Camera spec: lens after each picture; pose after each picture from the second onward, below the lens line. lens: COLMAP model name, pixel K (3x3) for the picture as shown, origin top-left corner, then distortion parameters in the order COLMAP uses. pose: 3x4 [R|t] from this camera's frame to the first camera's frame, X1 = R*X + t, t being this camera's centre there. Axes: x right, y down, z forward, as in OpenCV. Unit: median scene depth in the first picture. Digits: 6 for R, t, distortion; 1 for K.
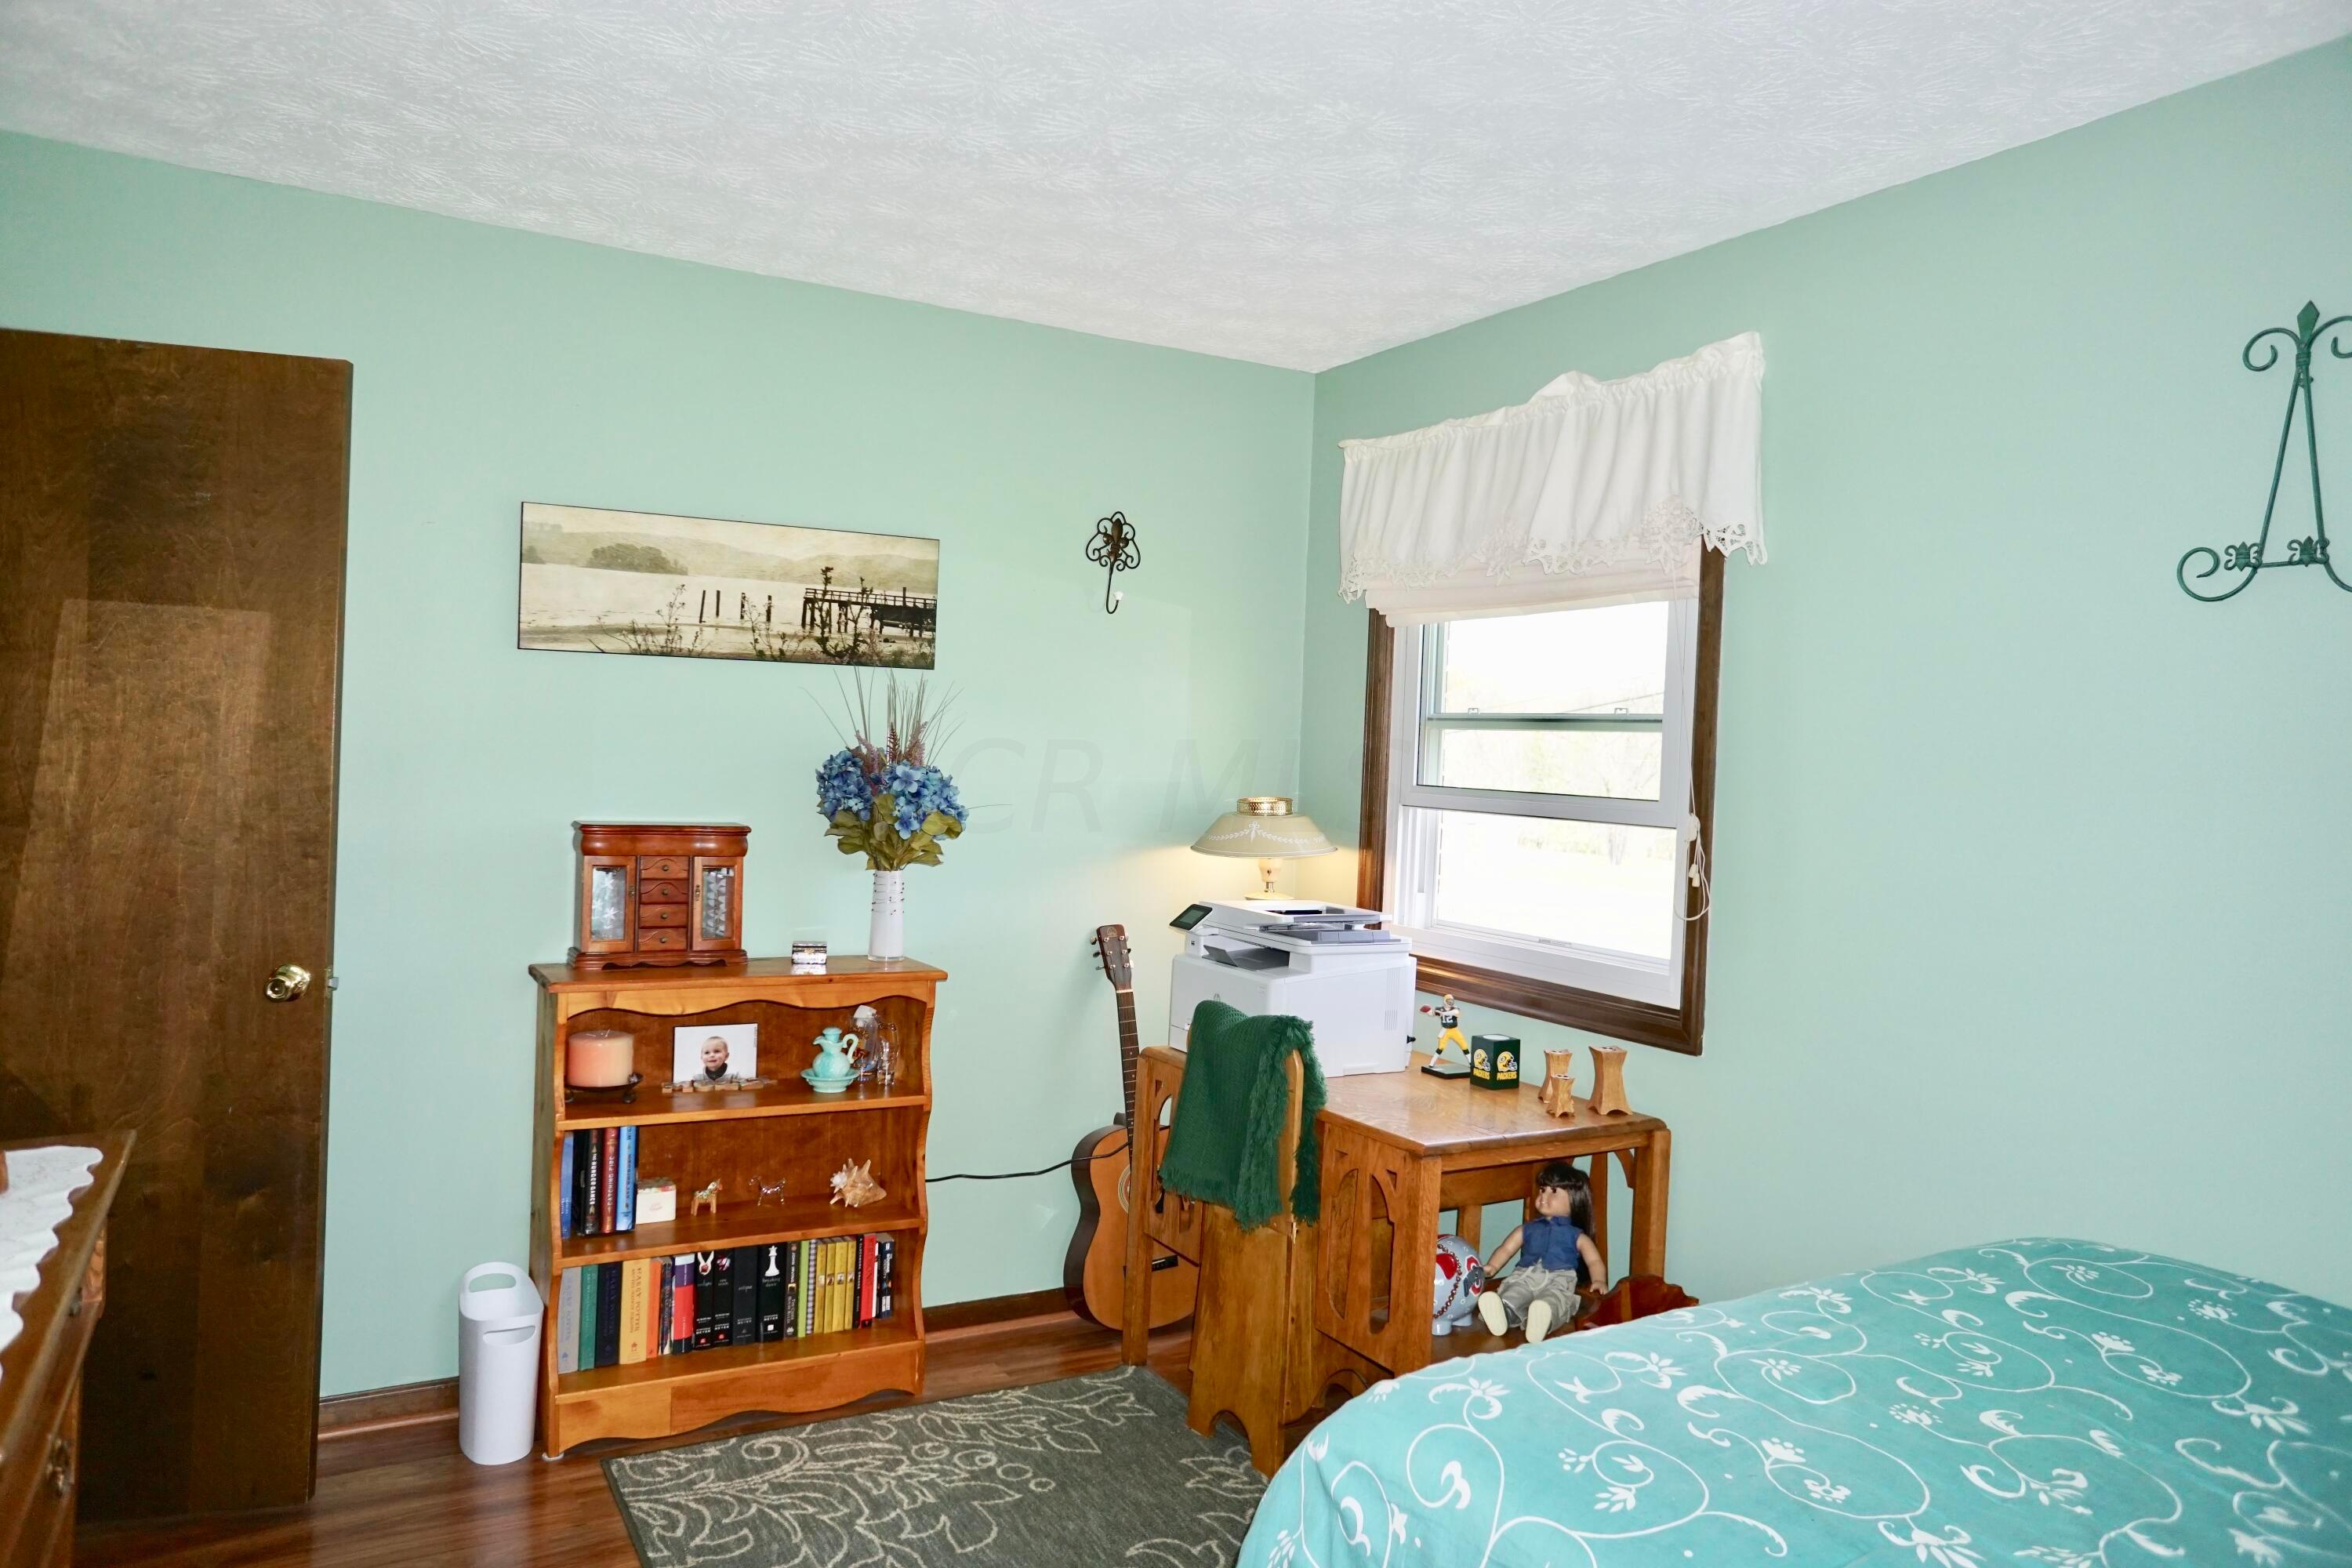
lens RADIAL K [[1613.6, 0, 1182.2], [0, 1613.6, 777.6], [0, 0, 1]] dist [-0.046320, 0.070965]
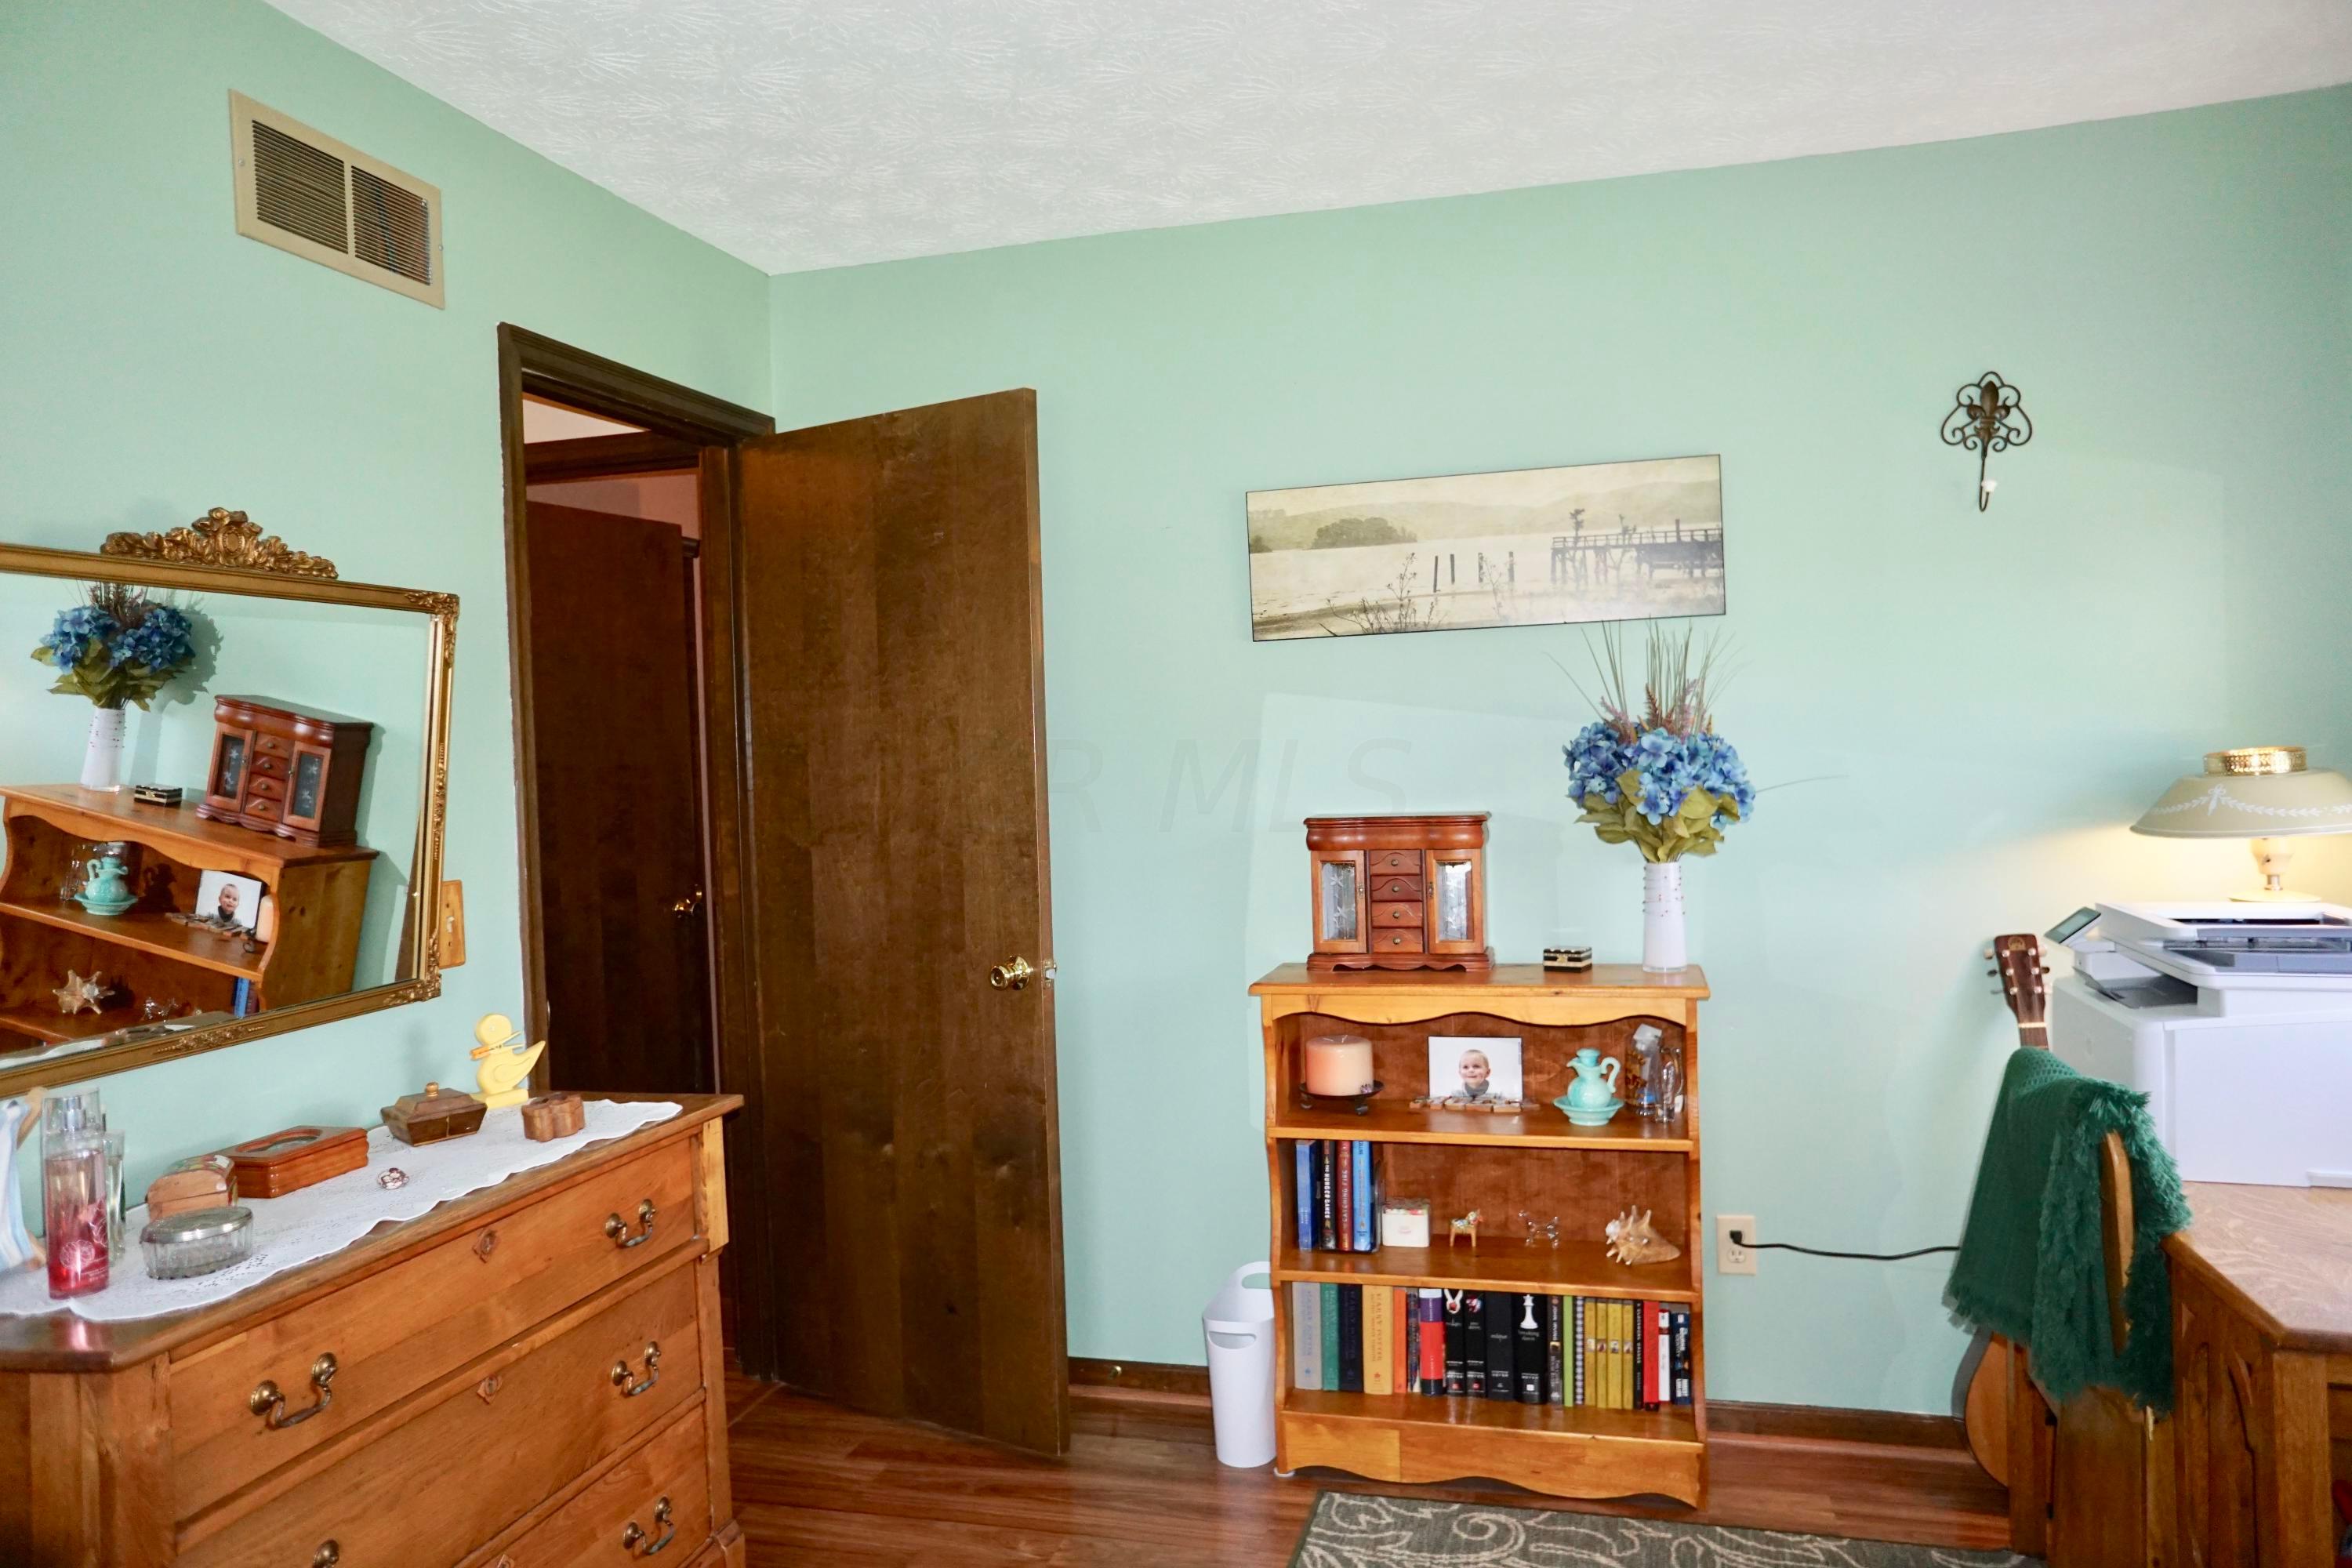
lens RADIAL K [[1613.6, 0, 1177.1], [0, 1613.6, 779.2], [0, 0, 1]] dist [-0.046320, 0.070965]
pose [[0.707691, -0.044404, -0.705125, 0.240432], [0.047886, 0.998743, -0.014834, 0.016086], [0.704898, -0.023268, 0.708927, 0.256224]]
